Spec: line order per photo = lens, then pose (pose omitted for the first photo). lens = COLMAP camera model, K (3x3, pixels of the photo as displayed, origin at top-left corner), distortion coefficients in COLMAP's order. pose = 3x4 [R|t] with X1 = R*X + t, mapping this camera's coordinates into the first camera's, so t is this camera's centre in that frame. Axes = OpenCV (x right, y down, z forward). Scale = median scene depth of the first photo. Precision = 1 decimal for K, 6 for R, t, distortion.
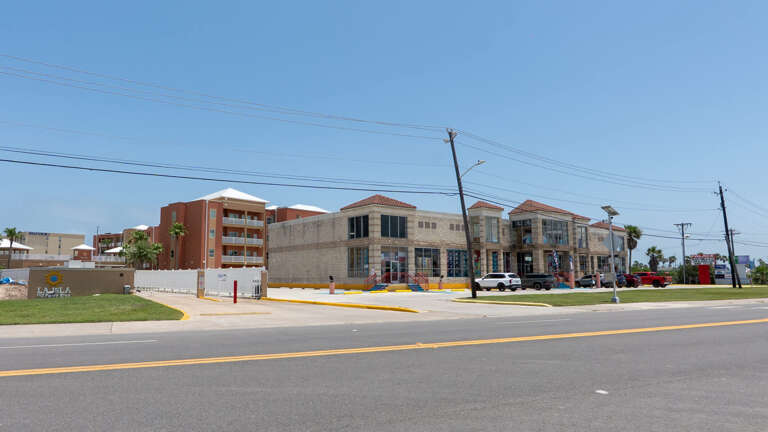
lens RADIAL K [[468.5, 0, 384.0], [0, 468.5, 215.3], [0, 0, 1]] dist [0.010385, 0.000643]
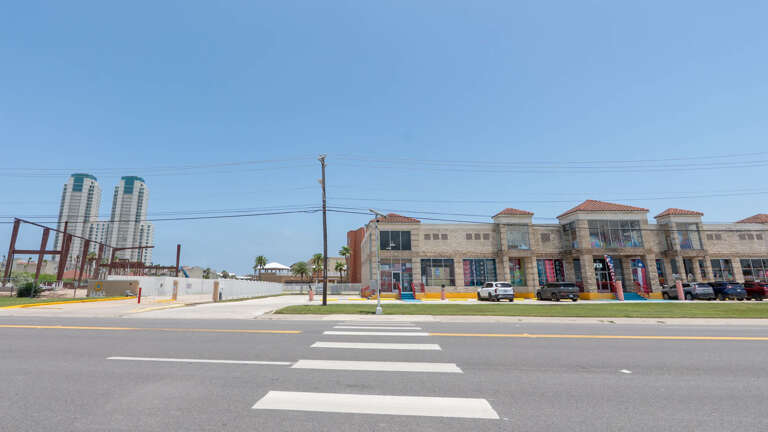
lens RADIAL K [[353.5, 0, 384.1], [0, 353.5, 217.0], [0, 0, 1]] dist [-0.012693, 0.002696]
pose [[0.827897, -0.106512, -0.550674, 0.440418], [0.071266, 0.993822, -0.085083, 0.035821], [0.556334, 0.031196, 0.830373, 0.267454]]
